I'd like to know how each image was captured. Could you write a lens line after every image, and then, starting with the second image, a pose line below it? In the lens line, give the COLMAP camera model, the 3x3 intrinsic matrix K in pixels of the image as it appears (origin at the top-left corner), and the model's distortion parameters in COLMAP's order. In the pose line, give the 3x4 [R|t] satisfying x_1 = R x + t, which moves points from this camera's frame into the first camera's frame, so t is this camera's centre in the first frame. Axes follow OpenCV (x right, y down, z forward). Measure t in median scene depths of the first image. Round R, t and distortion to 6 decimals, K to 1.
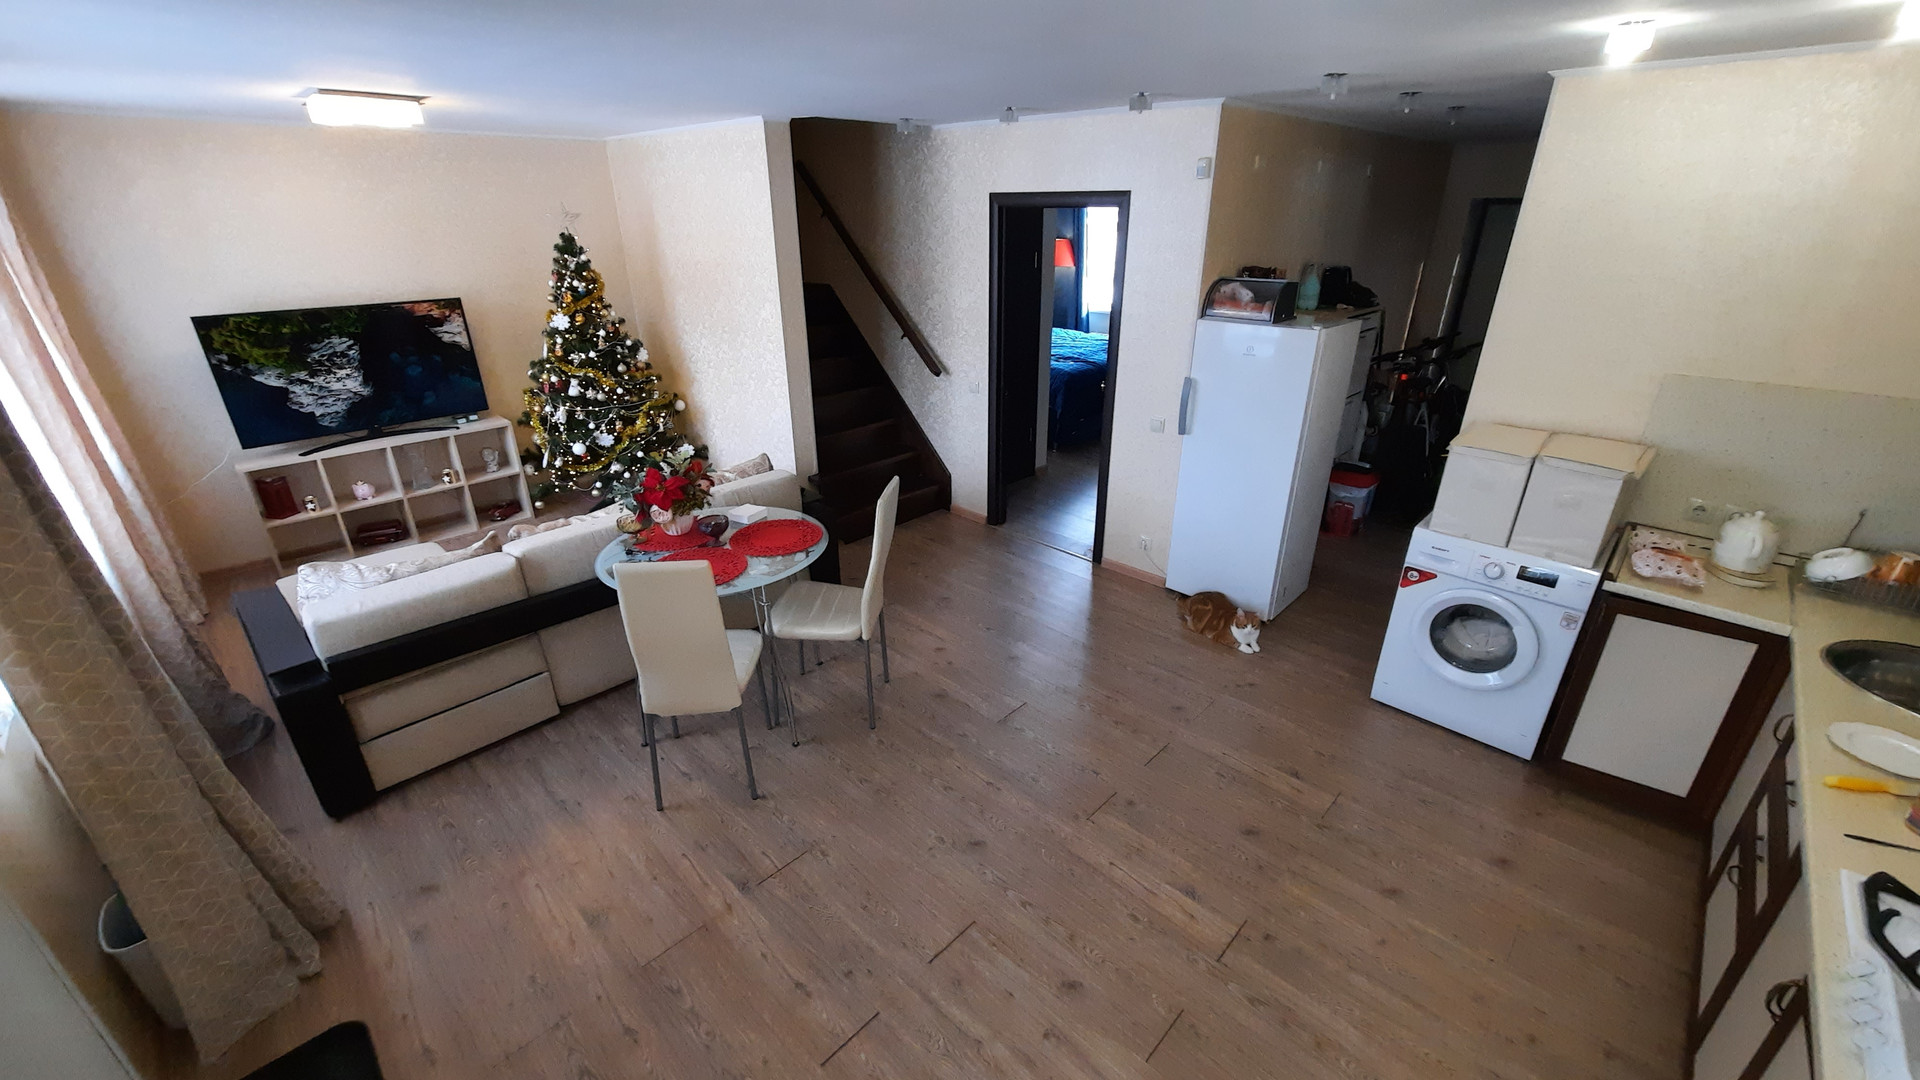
lens RADIAL K [[764.8, 0, 966.7], [0, 764.8, 540.2], [0, 0, 1]] dist [0.017622, 0.000094]
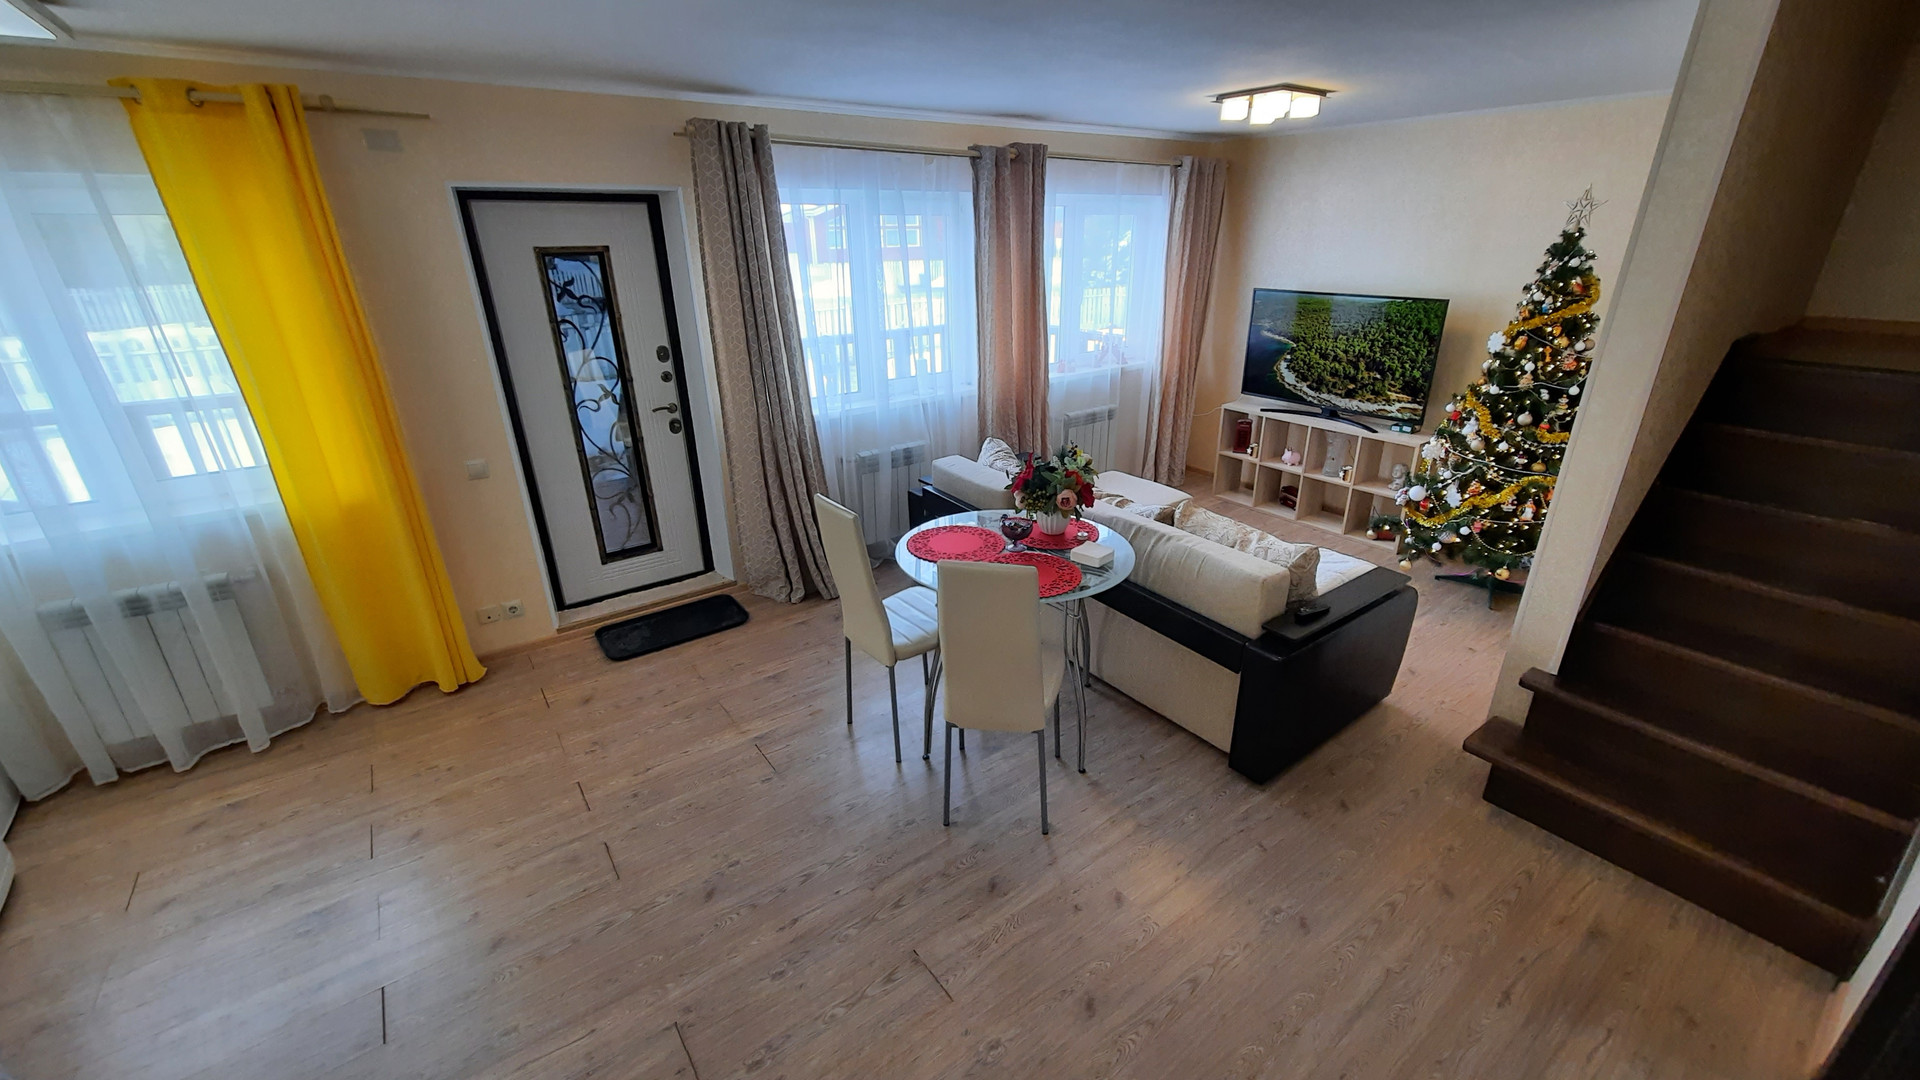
lens RADIAL K [[764.8, 0, 966.7], [0, 764.8, 540.2], [0, 0, 1]] dist [0.017622, 0.000094]
pose [[-0.174996, 0.385704, -0.905875, 0.400829], [-0.386430, 0.819337, 0.423508, -0.288631], [0.905565, 0.424170, 0.005667, 0.706871]]
